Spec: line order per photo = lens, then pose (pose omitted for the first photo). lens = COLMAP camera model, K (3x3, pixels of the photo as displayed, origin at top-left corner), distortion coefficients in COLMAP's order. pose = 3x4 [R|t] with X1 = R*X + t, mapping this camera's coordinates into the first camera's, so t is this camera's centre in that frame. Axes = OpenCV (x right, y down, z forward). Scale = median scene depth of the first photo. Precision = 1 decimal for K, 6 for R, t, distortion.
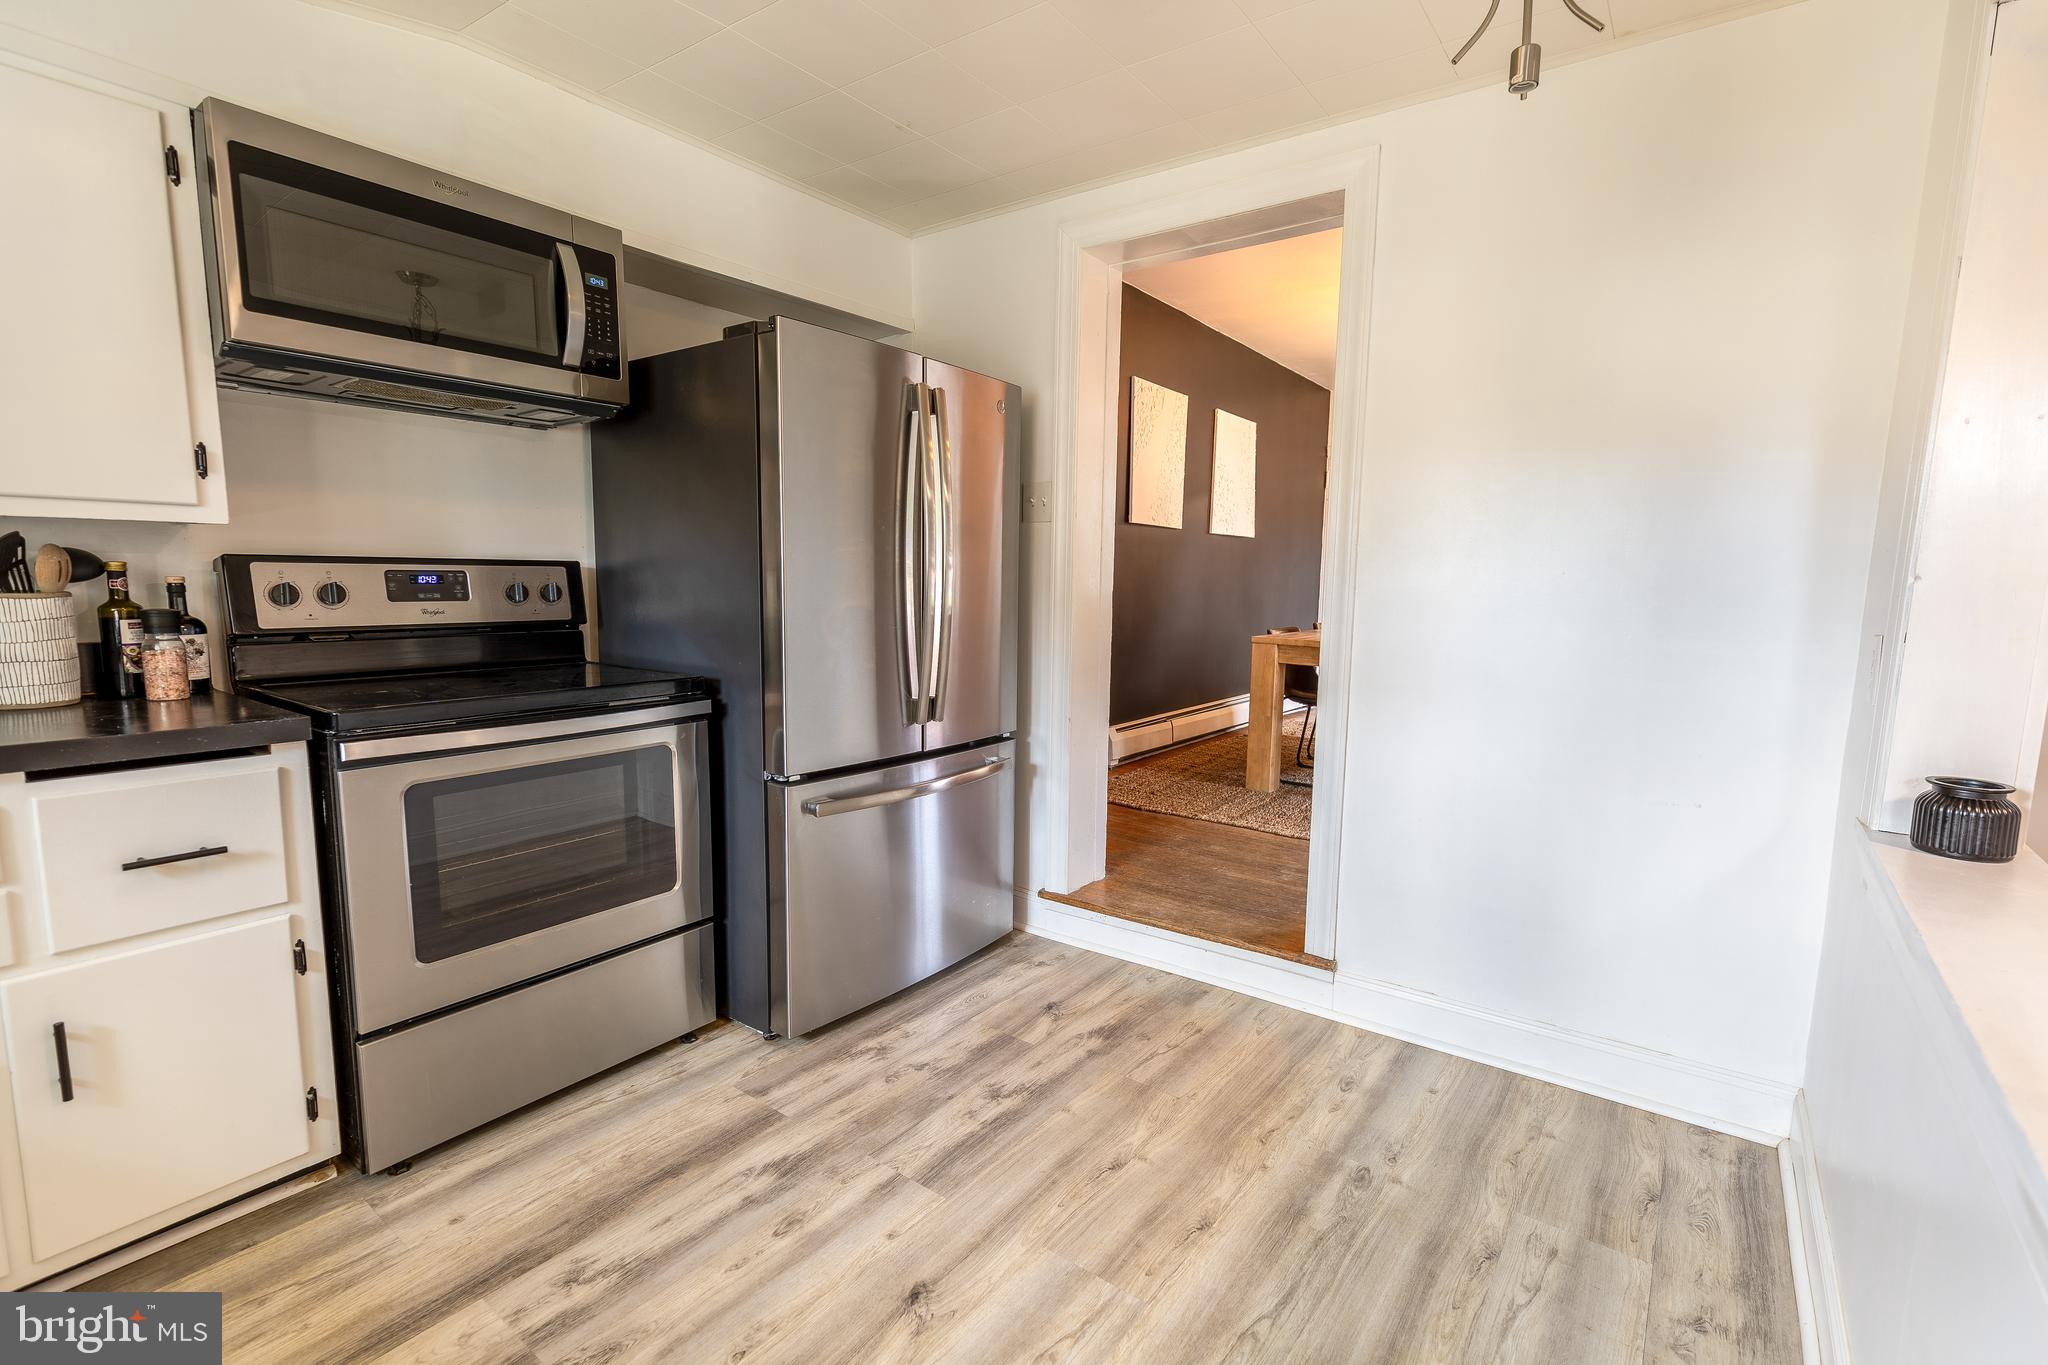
lens RADIAL K [[917.8, 0, 1074.9], [0, 917.8, 681.8], [0, 0, 1]] dist [0.008969, -0.002240]
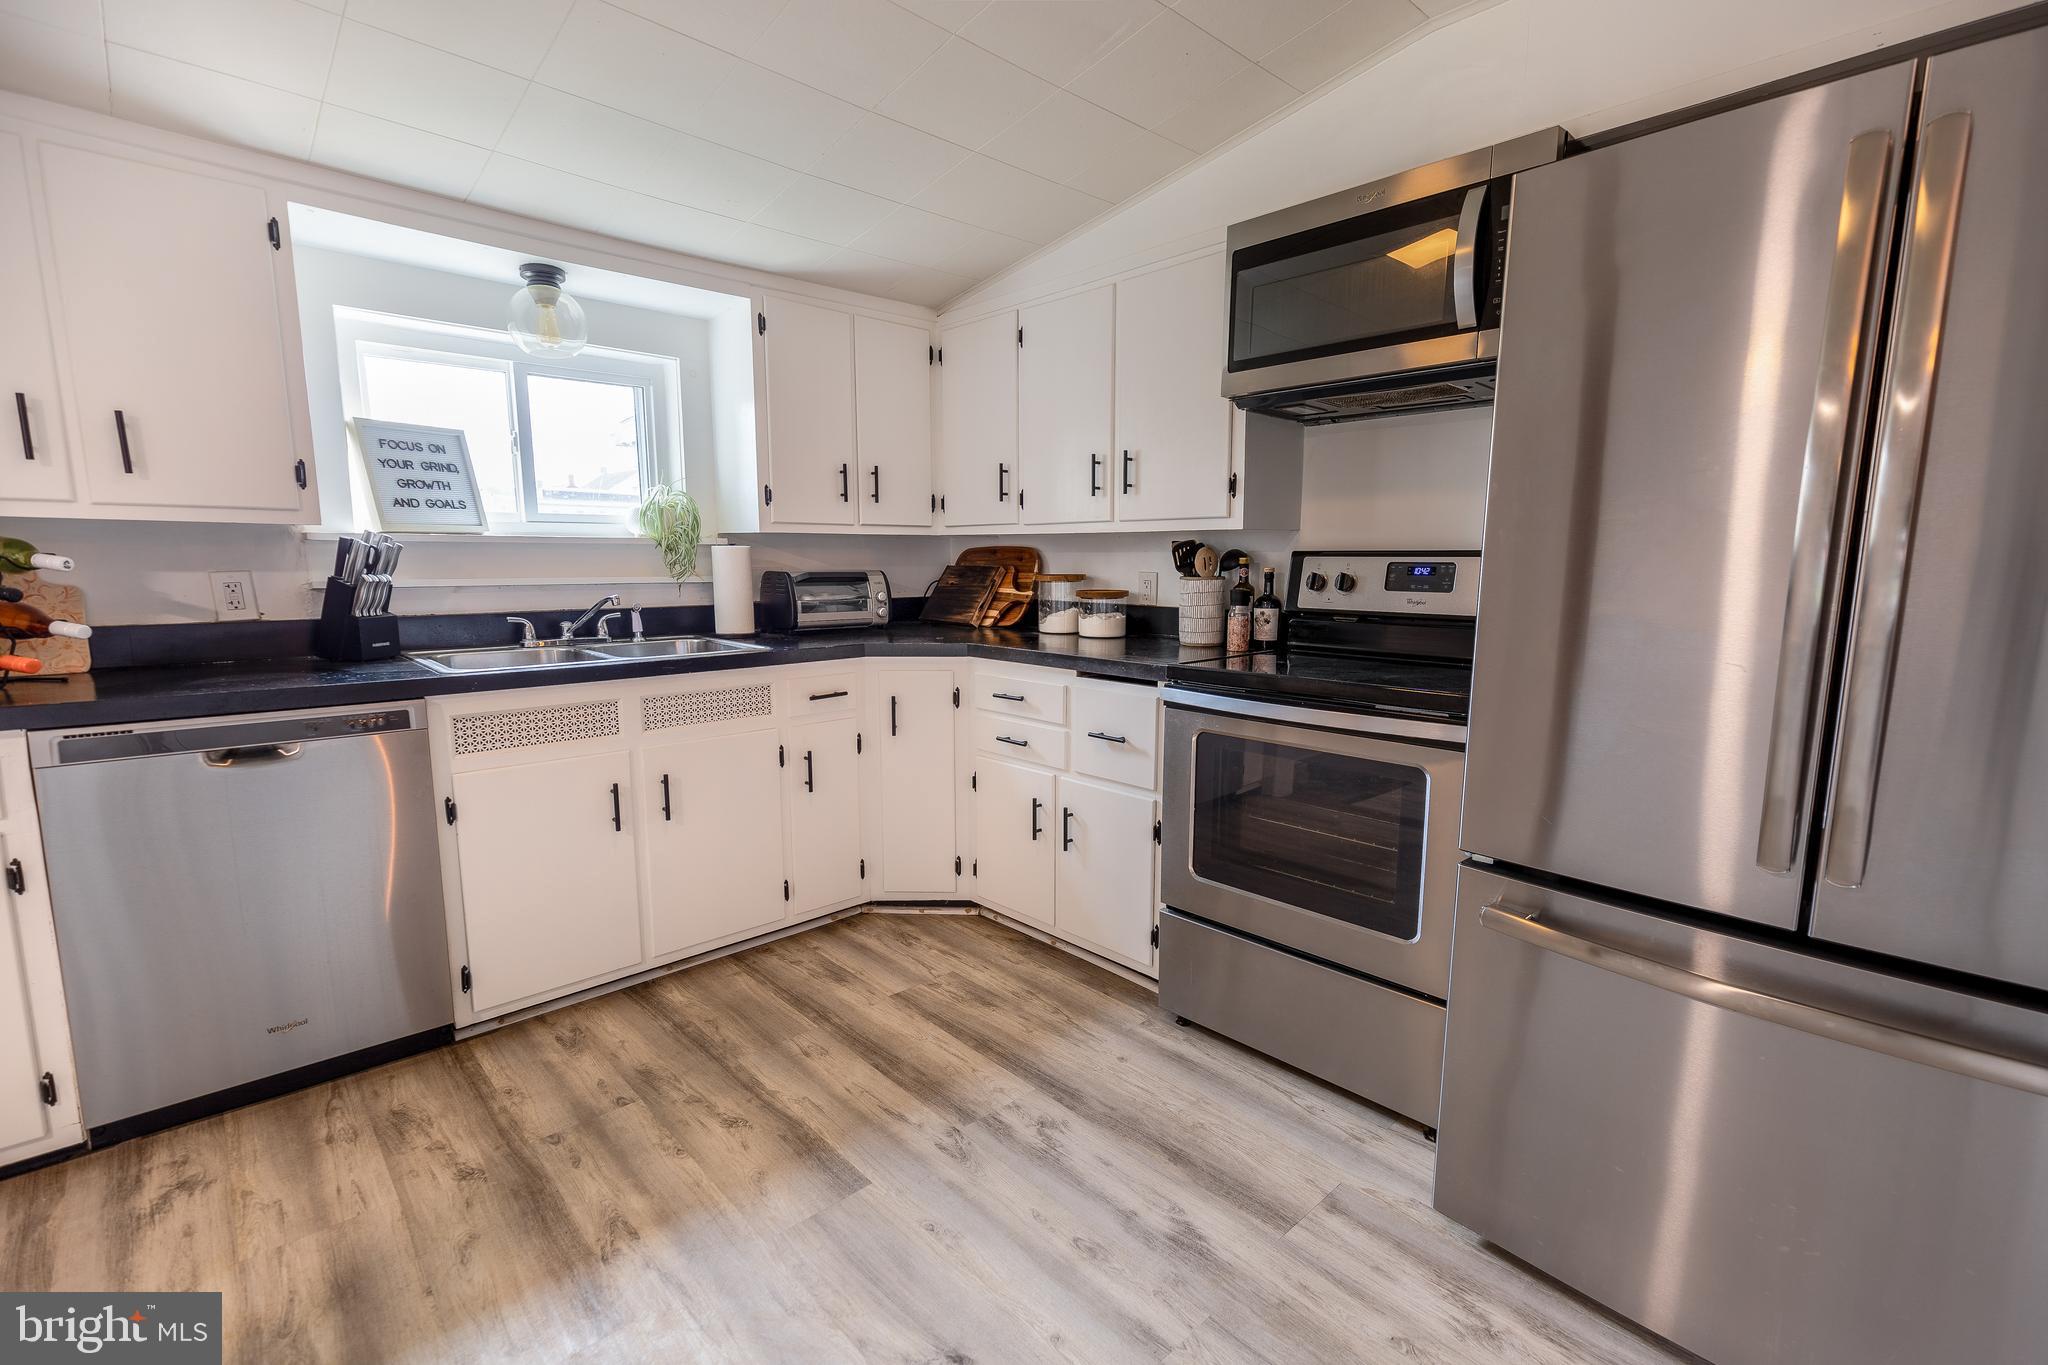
lens RADIAL K [[903.4, 0, 1014.5], [0, 903.4, 678.2], [0, 0, 1]] dist [0.001235, -0.000190]
pose [[-0.210540, 0.110267, -0.971346, 0.440158], [-0.122919, 0.982746, 0.138204, -0.082840], [0.969827, 0.148495, -0.193354, 0.832652]]
